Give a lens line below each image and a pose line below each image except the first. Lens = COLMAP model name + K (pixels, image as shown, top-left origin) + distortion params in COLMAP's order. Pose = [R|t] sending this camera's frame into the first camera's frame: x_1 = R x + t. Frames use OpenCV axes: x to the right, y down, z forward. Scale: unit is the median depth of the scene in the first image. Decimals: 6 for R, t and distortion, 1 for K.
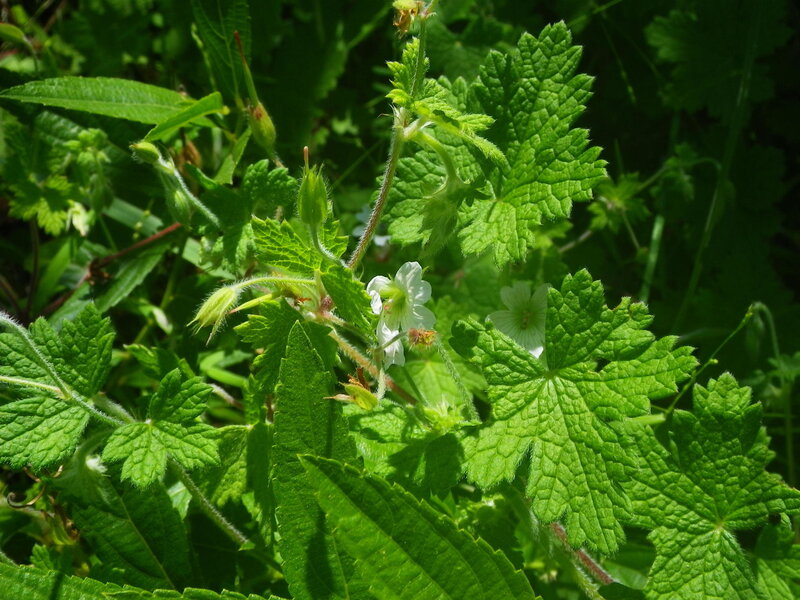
lens RADIAL K [[1204.1, 0, 400.0], [0, 1204.1, 300.0], [0, 0, 1]] dist [0.005833, 0.062670]
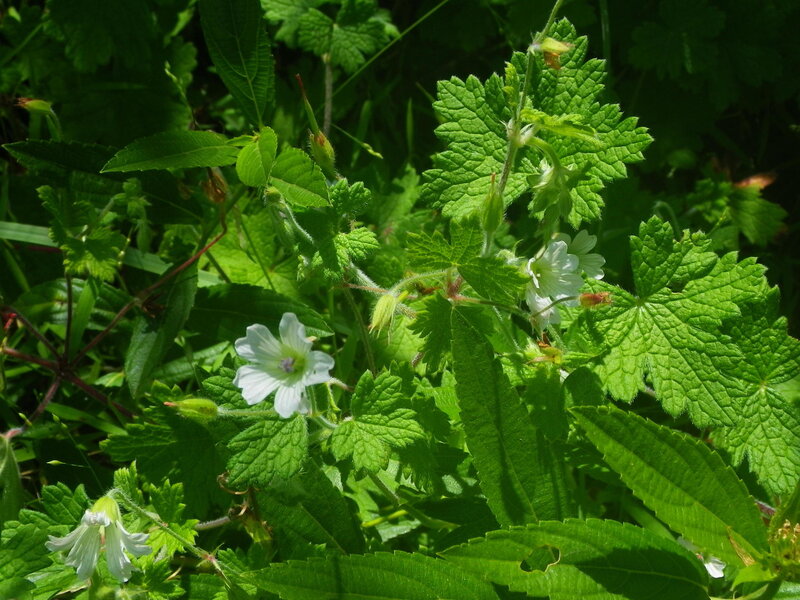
lens RADIAL K [[1204.1, 0, 400.0], [0, 1204.1, 300.0], [0, 0, 1]] dist [0.005833, 0.062670]
pose [[0.943309, -0.231367, 0.237987, -0.419375], [0.215346, 0.972231, 0.091618, -0.112301], [-0.252575, -0.035174, 0.966938, -0.163034]]
